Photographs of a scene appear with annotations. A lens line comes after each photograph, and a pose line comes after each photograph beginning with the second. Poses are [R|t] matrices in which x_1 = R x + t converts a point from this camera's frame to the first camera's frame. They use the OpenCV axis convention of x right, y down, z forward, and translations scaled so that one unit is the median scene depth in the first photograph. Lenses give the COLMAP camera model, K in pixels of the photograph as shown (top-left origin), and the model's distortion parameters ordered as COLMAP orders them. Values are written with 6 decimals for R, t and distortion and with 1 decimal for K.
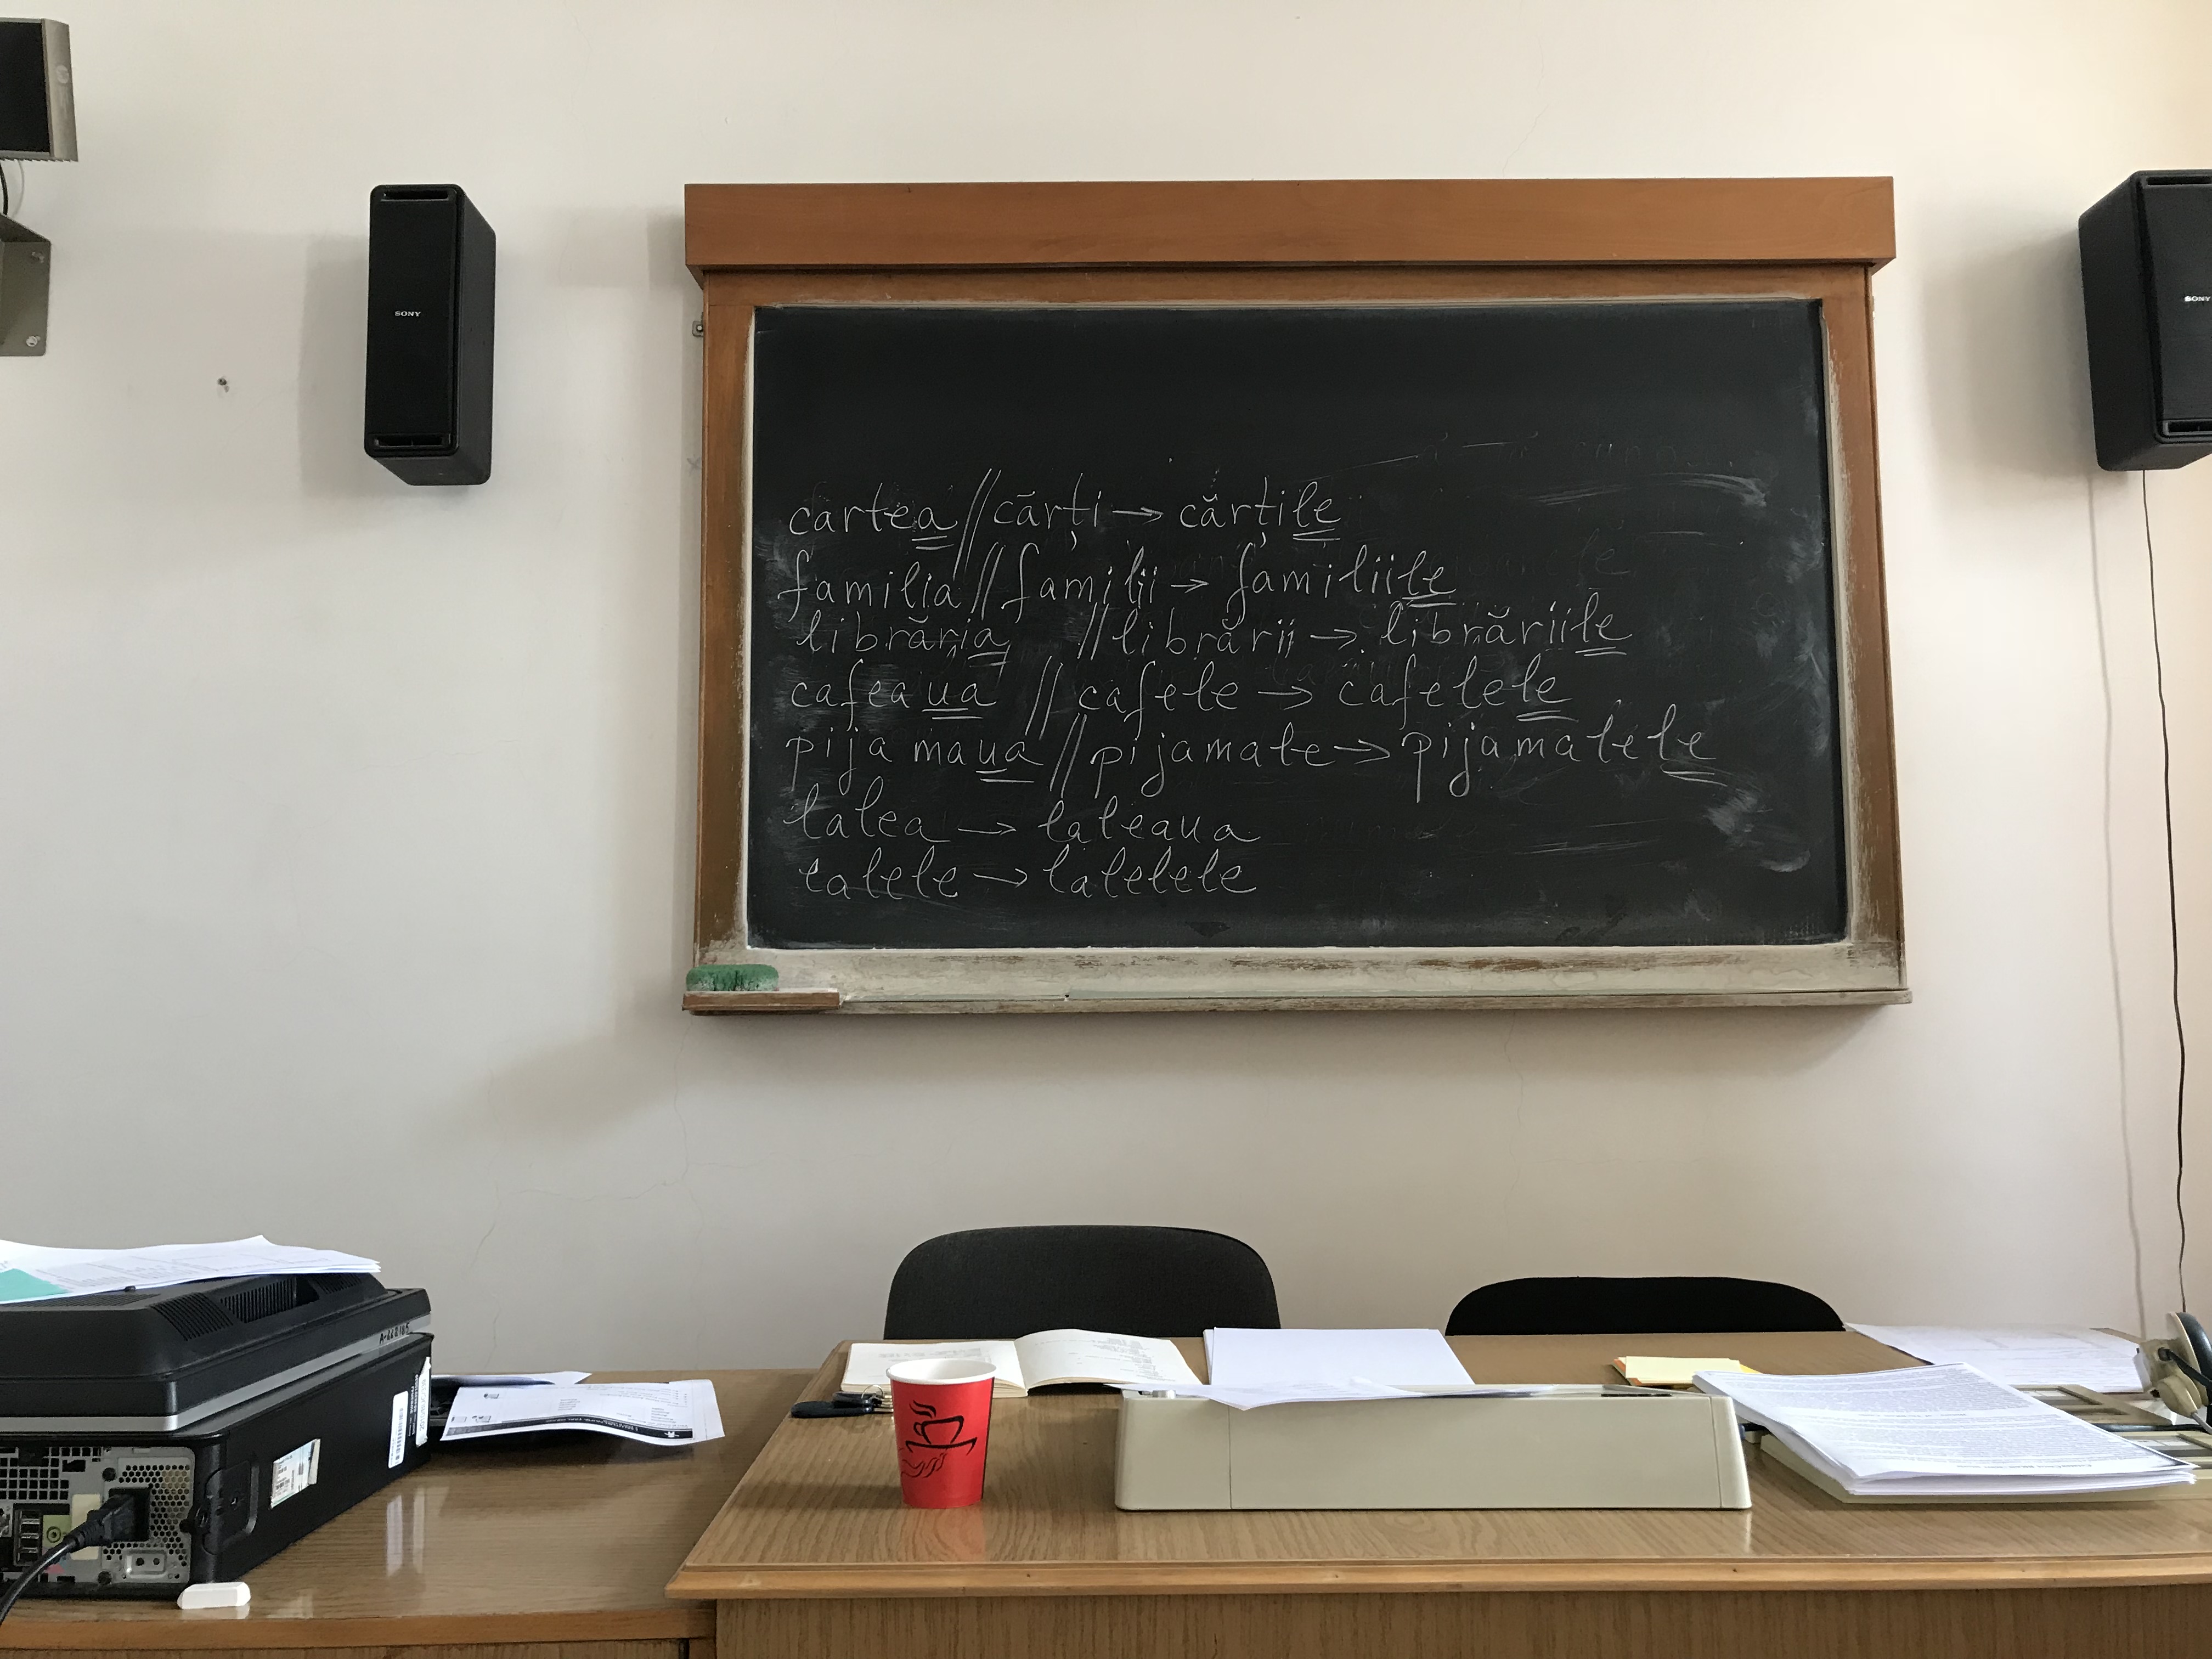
lens RADIAL K [[1954.3, 0, 1092.2], [0, 1954.3, 819.9], [0, 0, 1]] dist [0.038074, -0.050466]
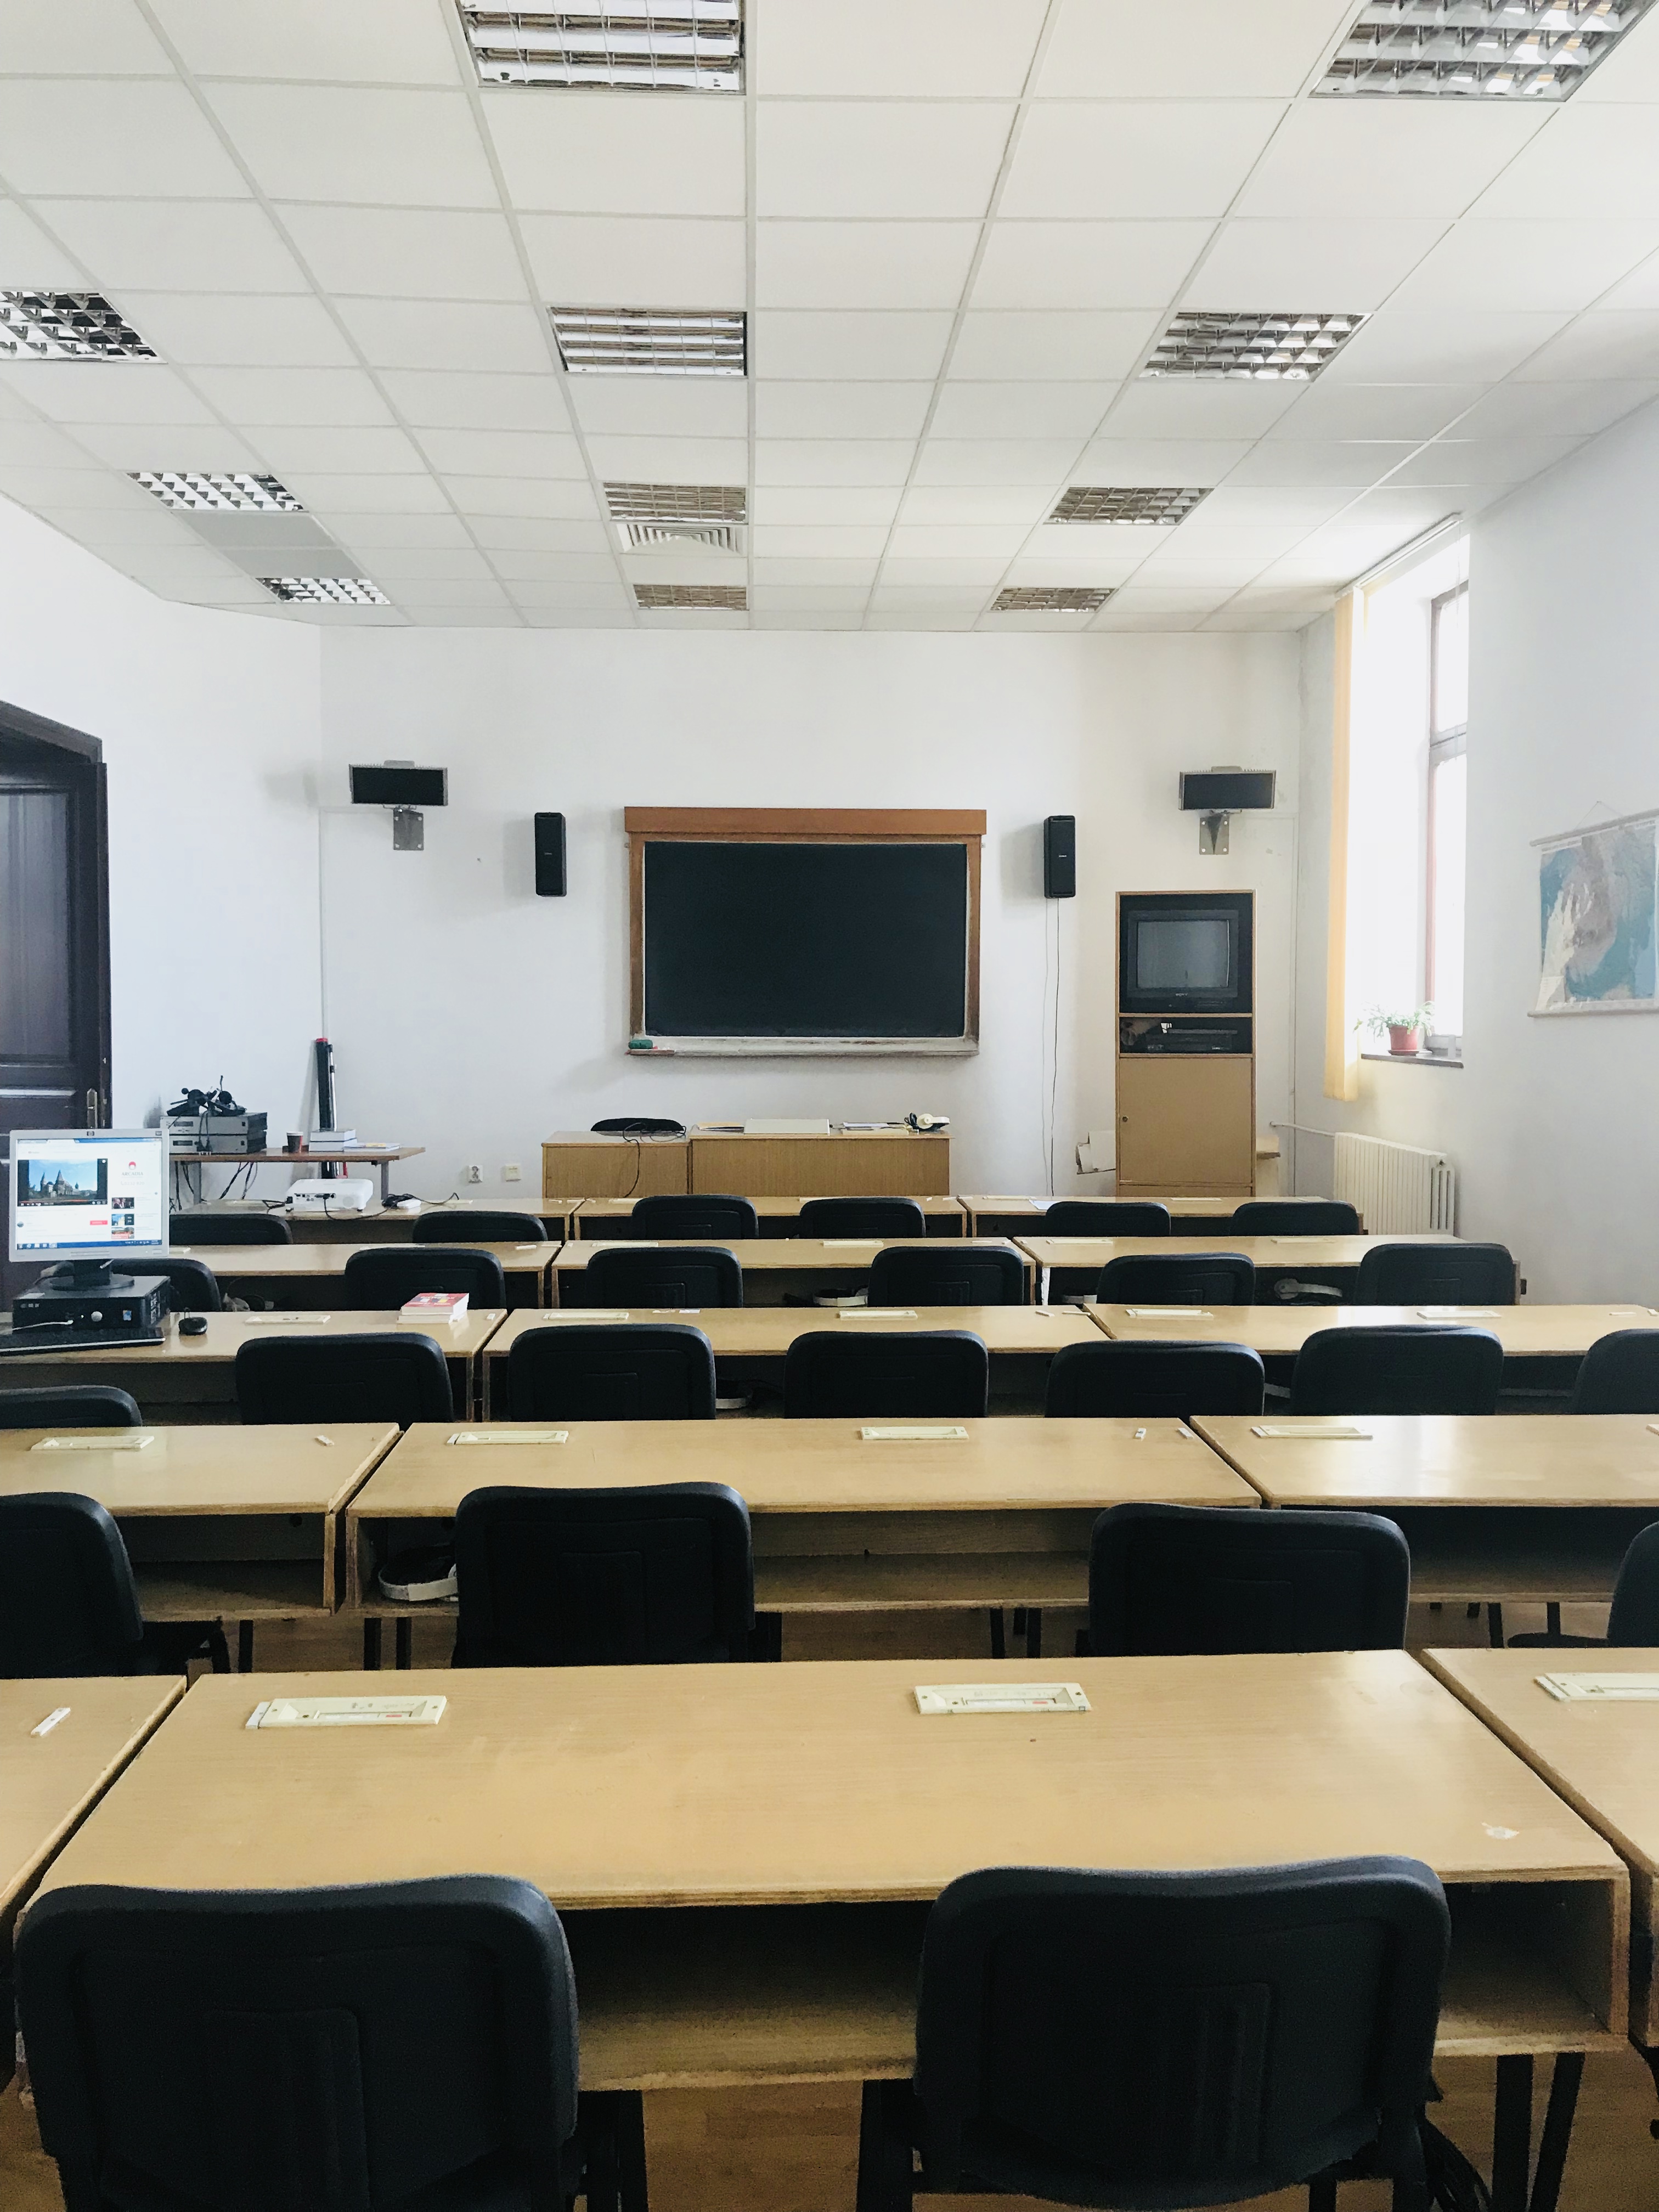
lens RADIAL K [[1817.2, 0, 830.6], [0, 1817.2, 1114.8], [0, 0, 1]] dist [0.006270, 0.000332]
pose [[0.999337, 0.009052, 0.035252, 0.037894], [-0.014321, 0.988244, 0.152214, -0.287626], [-0.033459, -0.152618, 0.987719, -2.186296]]
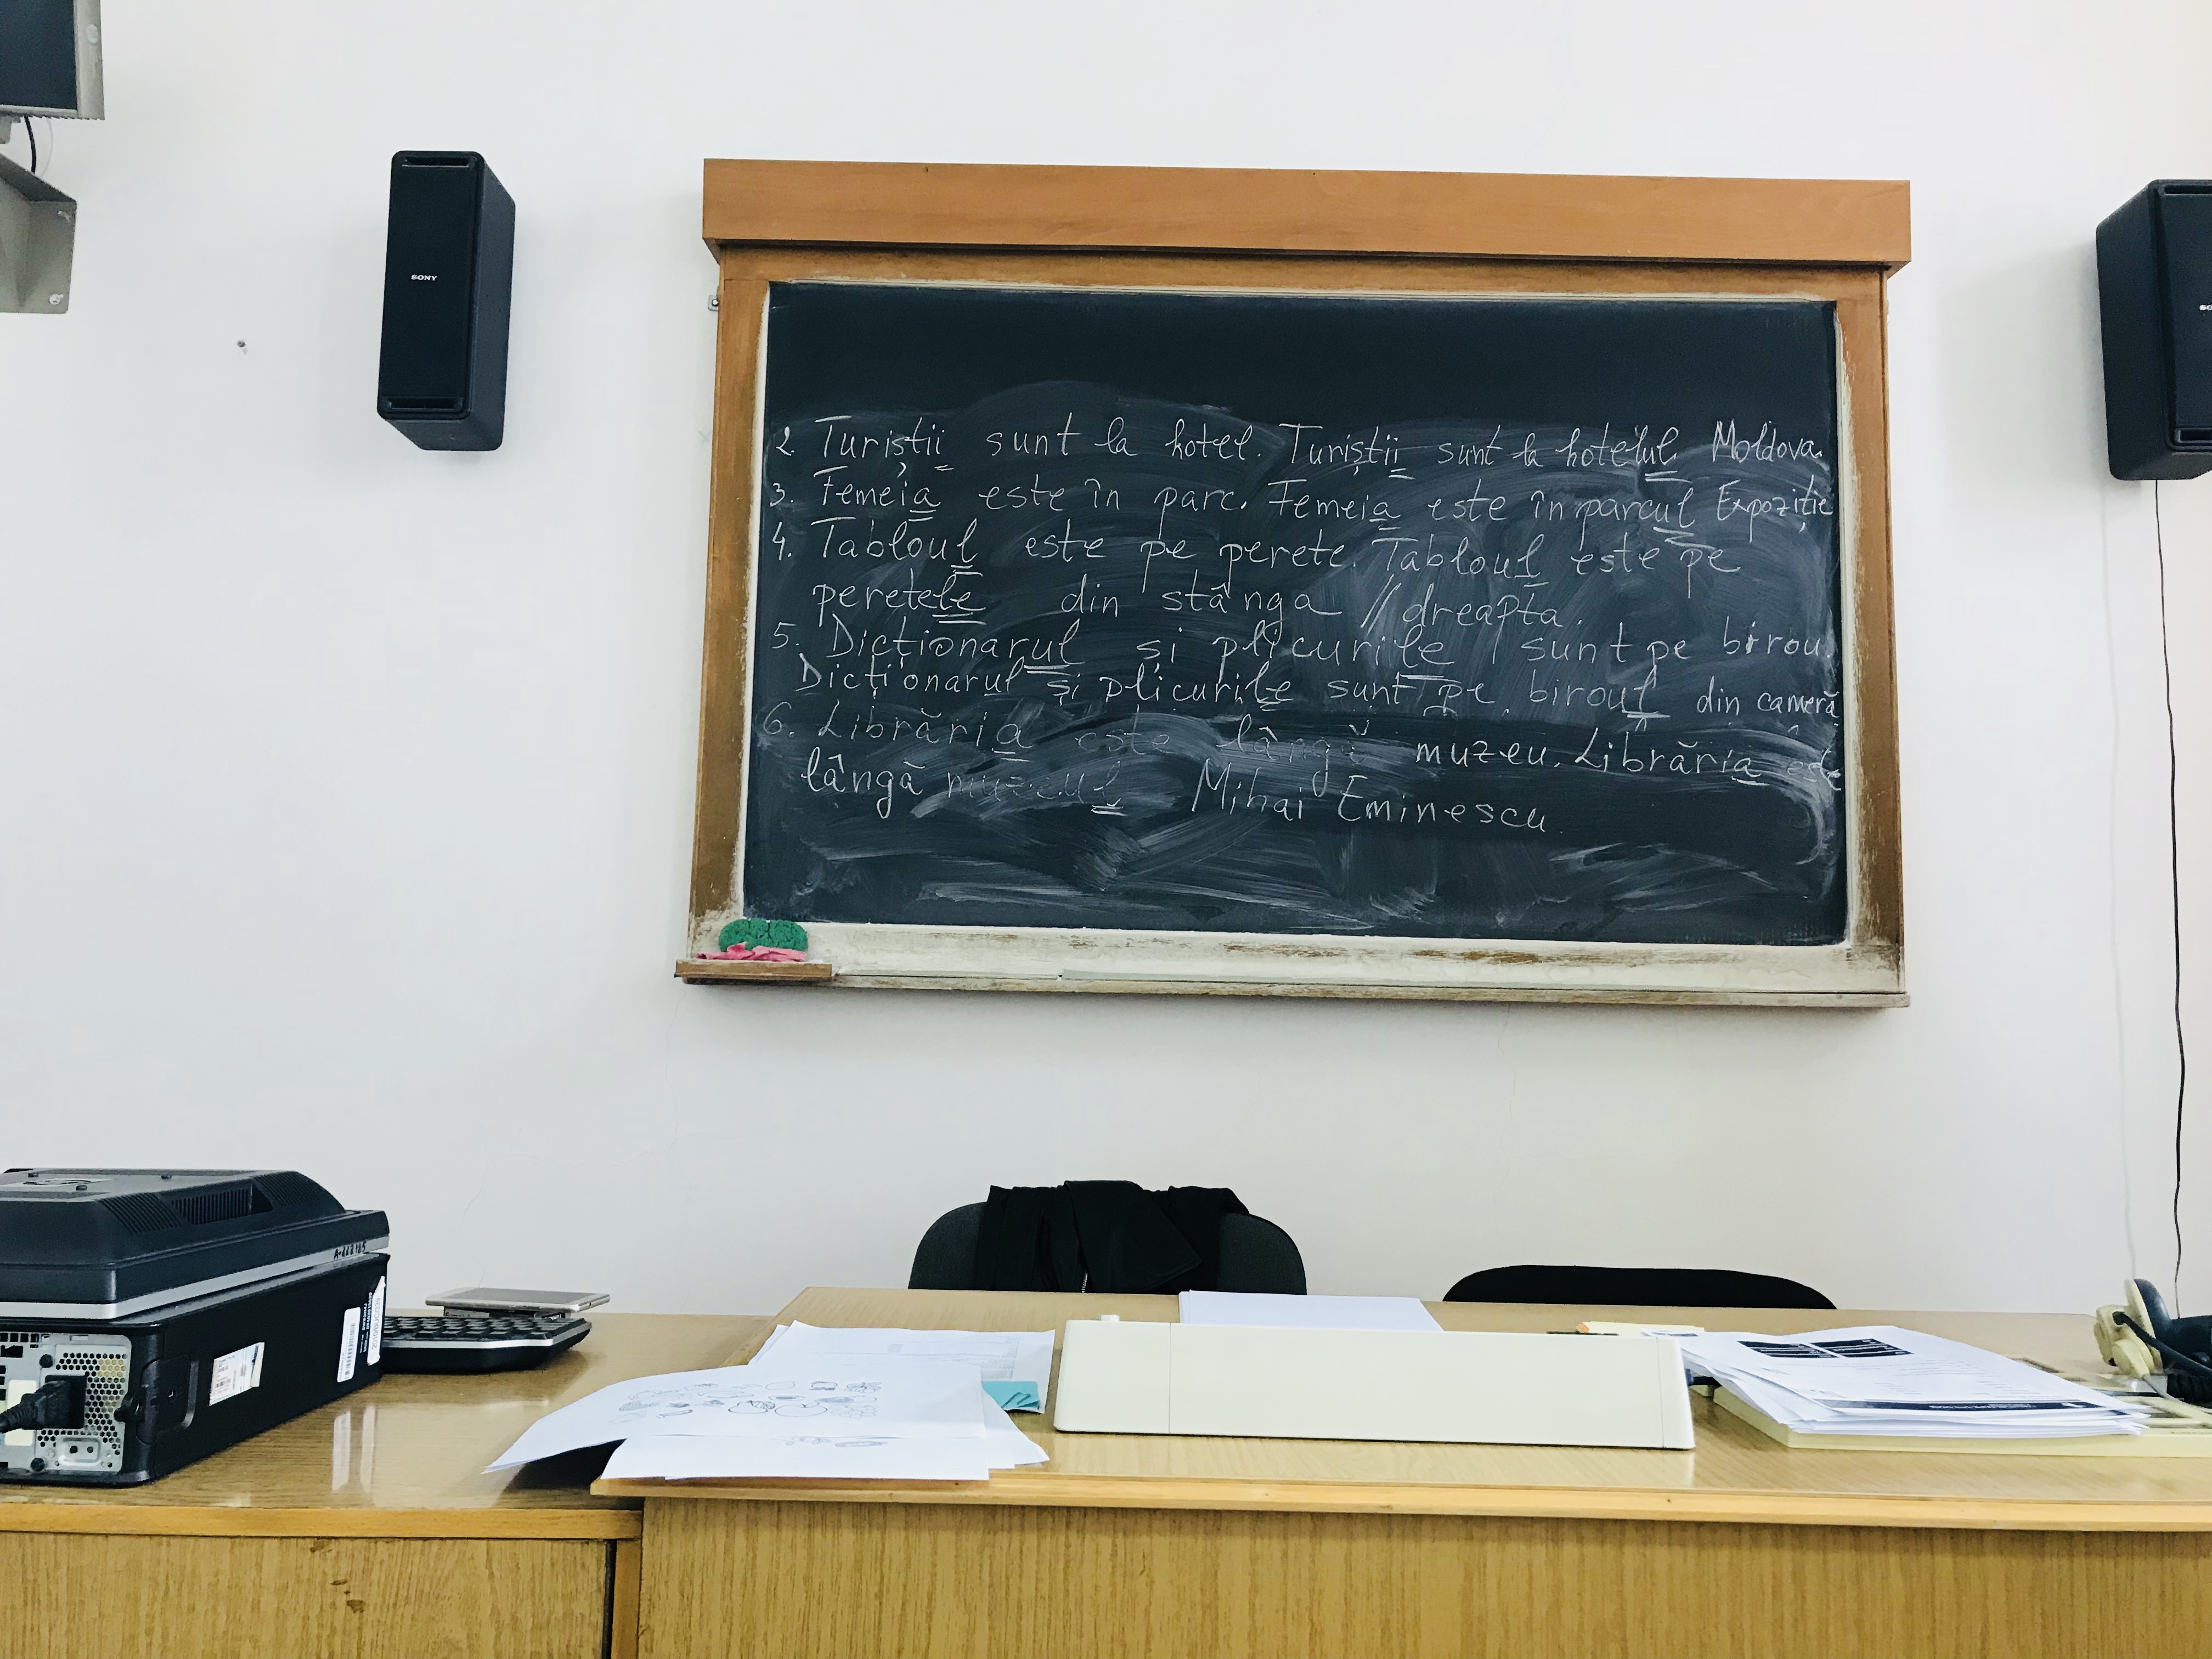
lens RADIAL K [[1954.3, 0, 1094.6], [0, 1954.3, 813.0], [0, 0, 1]] dist [0.038074, -0.050466]
pose [[0.999544, 0.027941, -0.011446, 0.013701], [-0.028097, 0.999511, -0.013688, 0.020025], [0.011058, 0.014004, 0.999841, 0.000977]]
